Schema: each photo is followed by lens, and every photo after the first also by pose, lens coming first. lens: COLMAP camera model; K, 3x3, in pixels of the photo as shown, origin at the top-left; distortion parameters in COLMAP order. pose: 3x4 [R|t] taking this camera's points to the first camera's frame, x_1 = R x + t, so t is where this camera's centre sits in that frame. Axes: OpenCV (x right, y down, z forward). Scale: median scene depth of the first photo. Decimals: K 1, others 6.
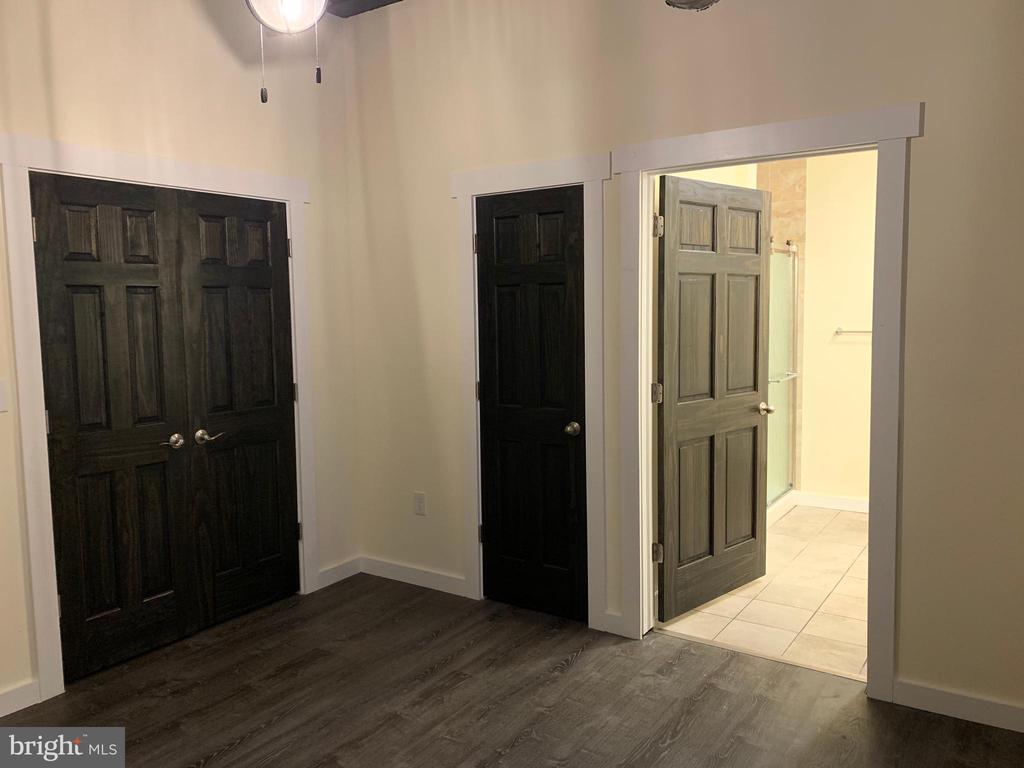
lens RADIAL K [[778.7, 0, 504.8], [0, 778.7, 378.1], [0, 0, 1]] dist [0.053567, -0.080556]
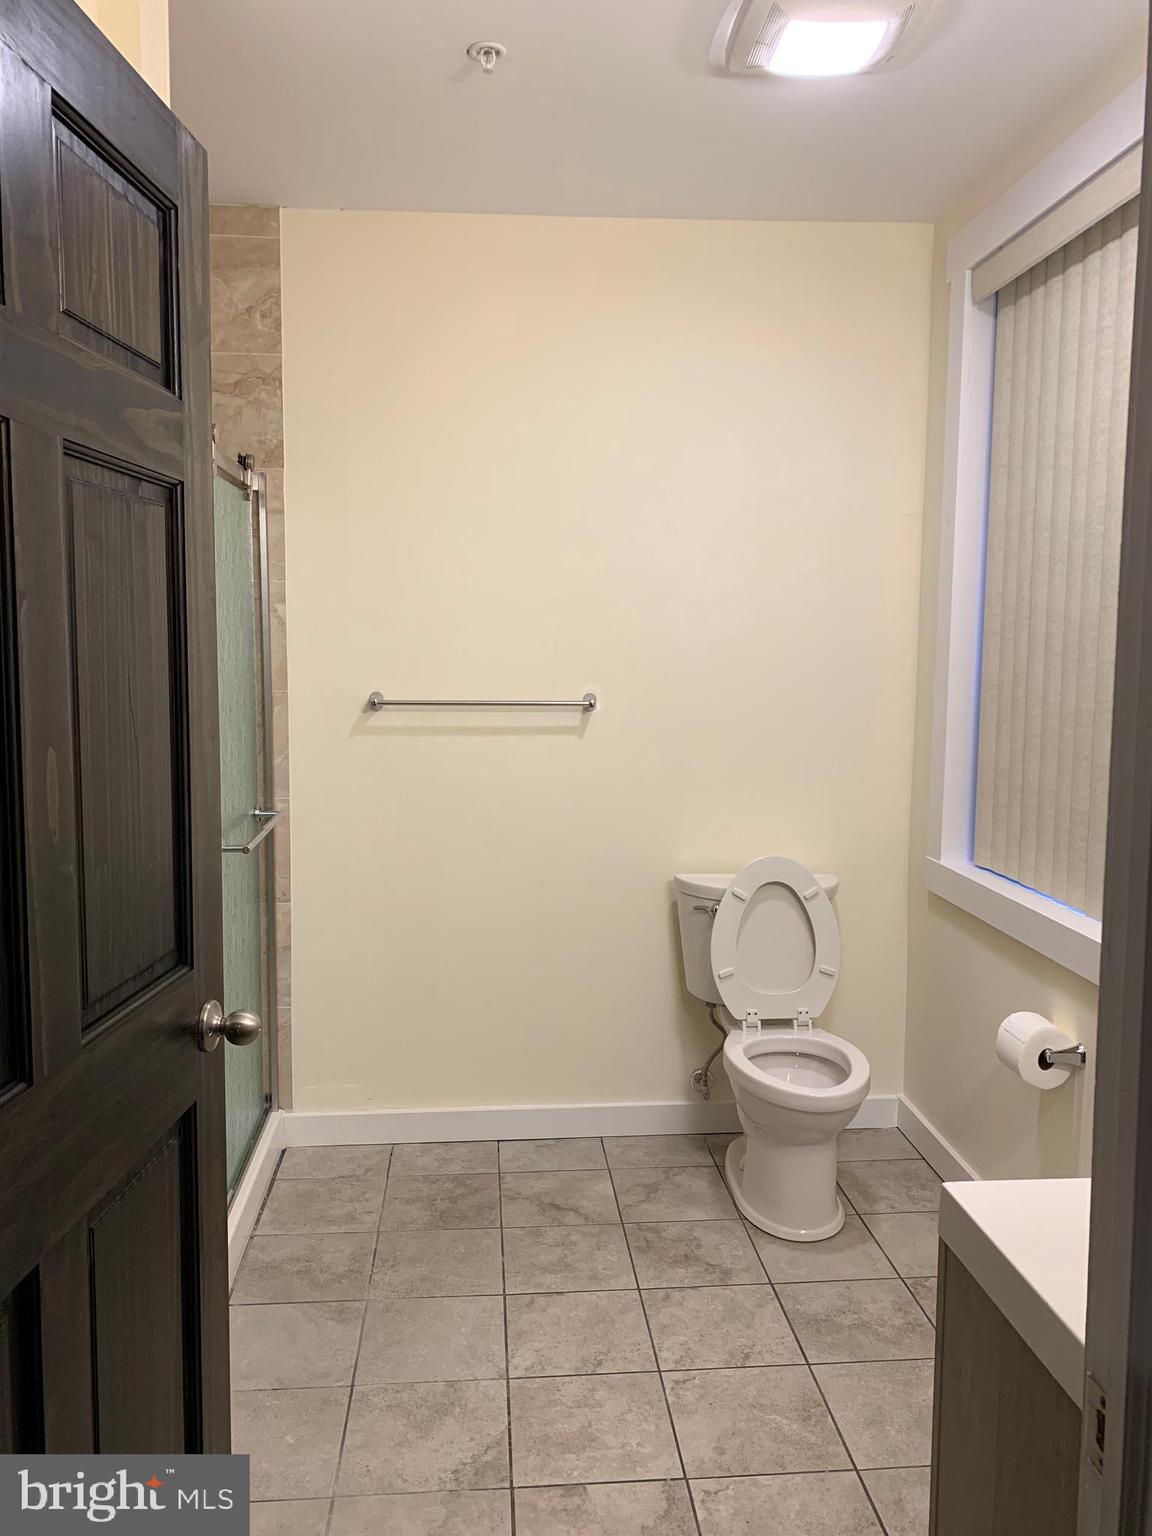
lens RADIAL K [[1168.1, 0, 570.9], [0, 1168.1, 758.0], [0, 0, 1]] dist [0.053567, -0.080556]
pose [[0.794949, -0.036872, 0.605555, 0.144888], [0.031246, 0.999315, 0.019829, -0.039512], [-0.605871, 0.003158, 0.795557, 0.466784]]
